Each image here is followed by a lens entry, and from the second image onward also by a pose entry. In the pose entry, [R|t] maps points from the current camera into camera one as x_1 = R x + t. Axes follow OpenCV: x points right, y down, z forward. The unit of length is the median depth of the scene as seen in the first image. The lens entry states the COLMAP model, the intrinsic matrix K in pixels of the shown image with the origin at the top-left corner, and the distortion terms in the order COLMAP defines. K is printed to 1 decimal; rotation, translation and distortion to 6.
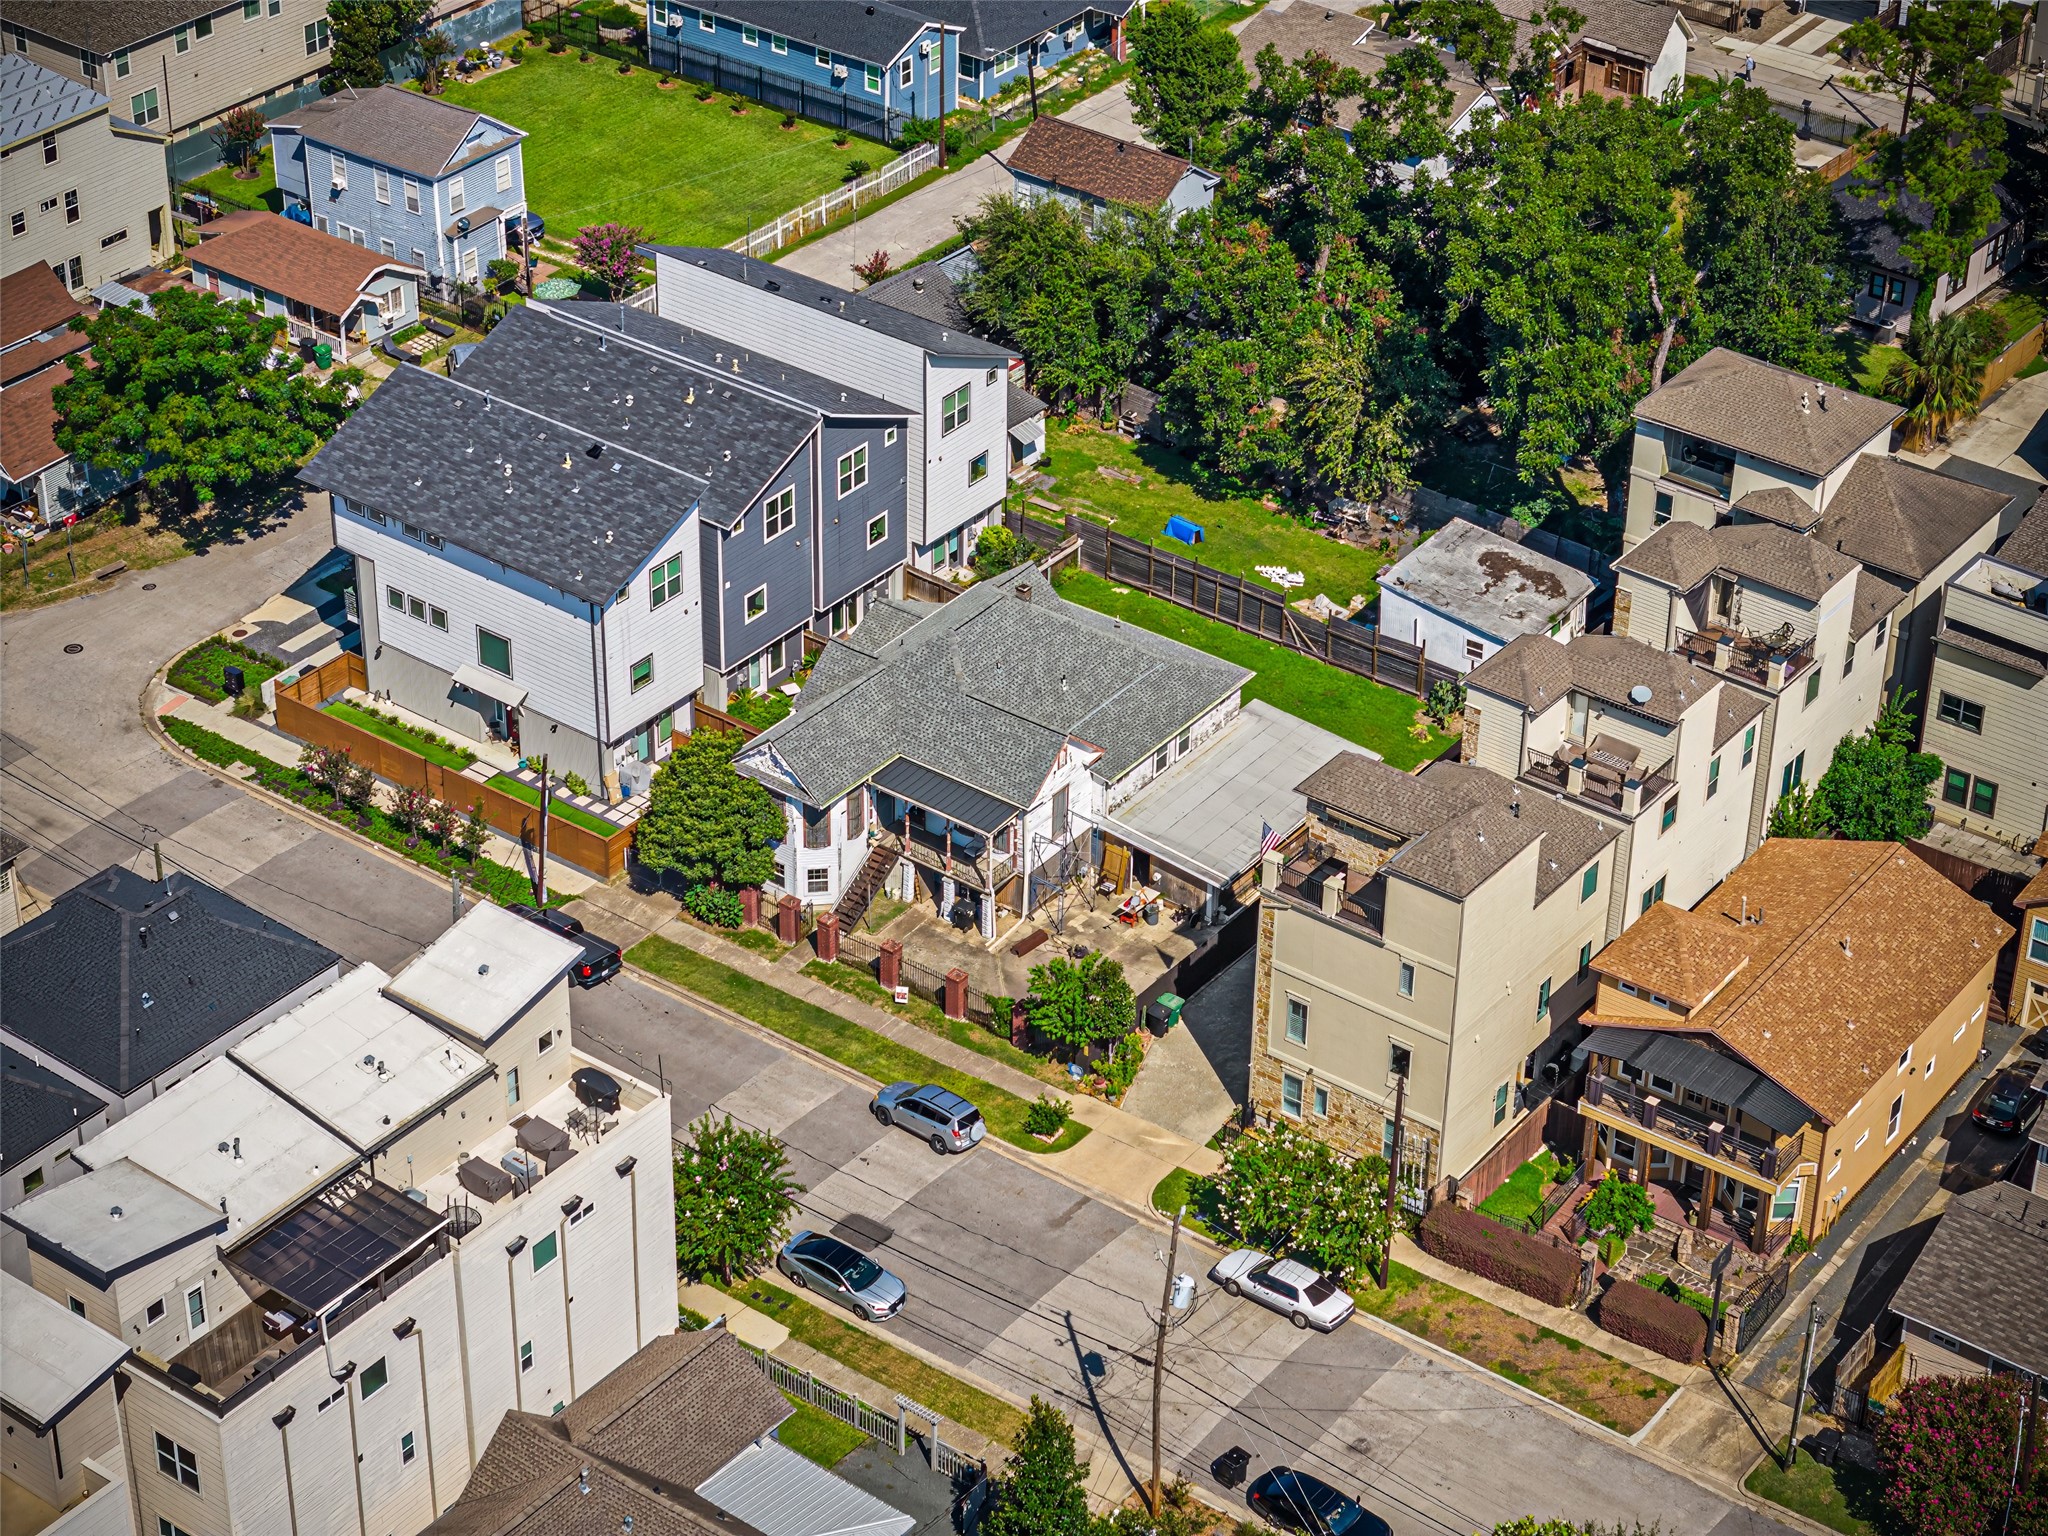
lens RADIAL K [[4075.3, 0, 1022.0], [0, 4075.3, 769.1], [0, 0, 1]] dist [-0.138453, 0.000000]
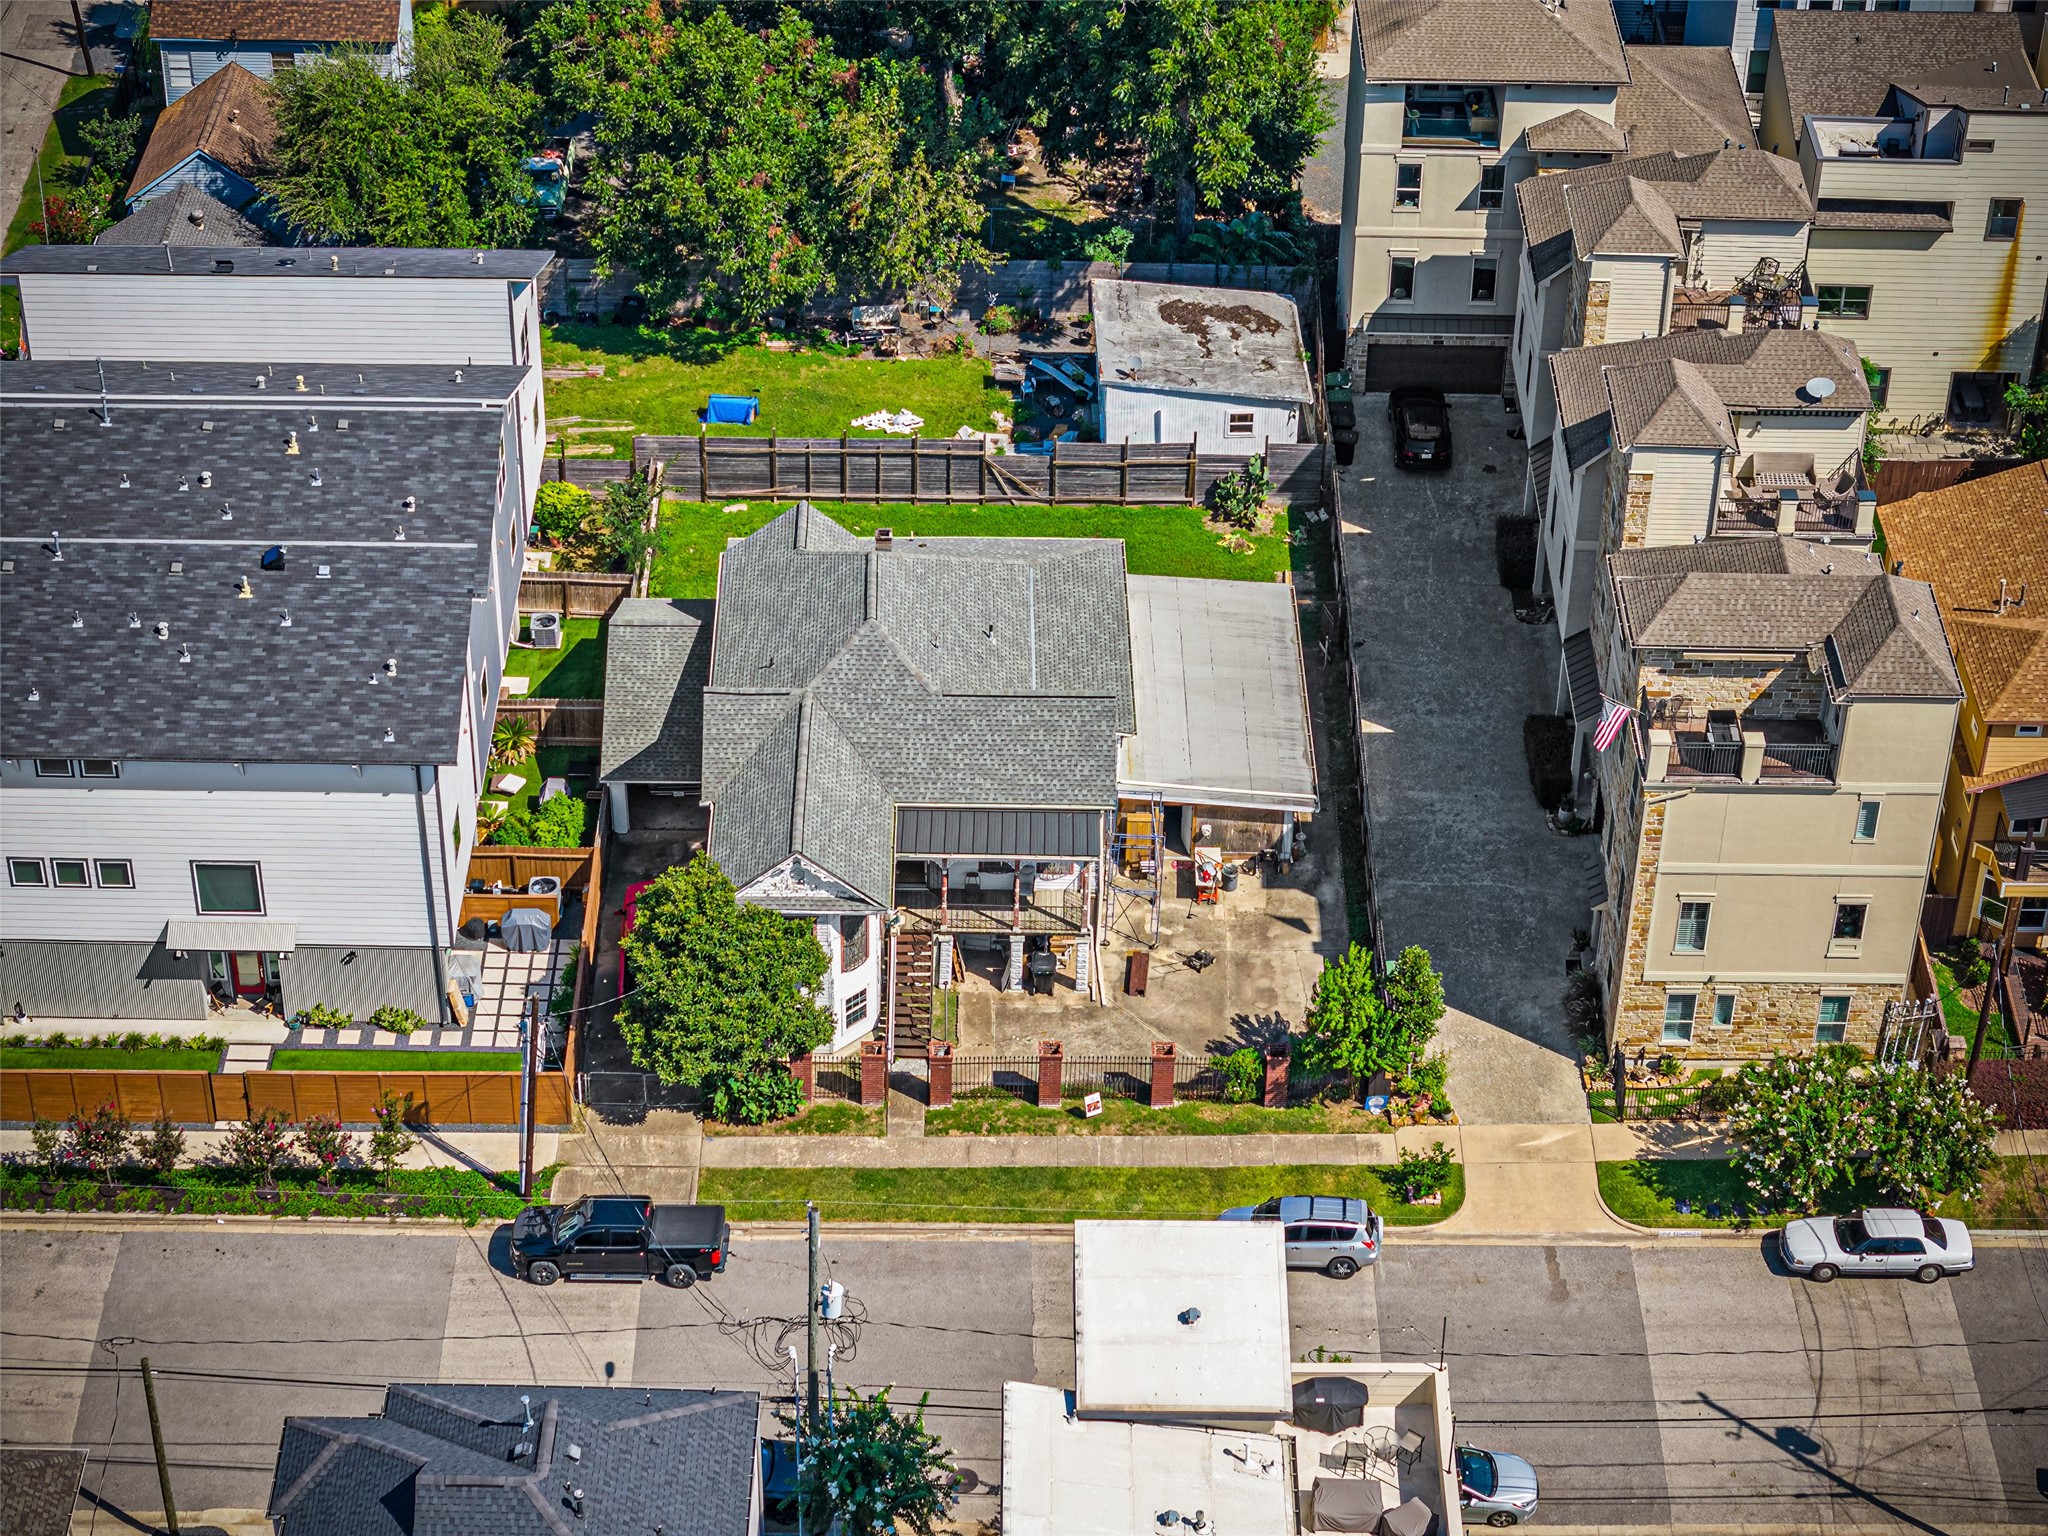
lens RADIAL K [[4075.3, 0, 1024.0], [0, 4075.3, 767.3], [0, 0, 1]] dist [-0.138453, 0.000000]
pose [[0.799452, -0.364230, 0.477716, -0.356401], [0.322202, 0.931146, 0.170742, -0.126446], [-0.507013, 0.017422, 0.861762, 0.362318]]
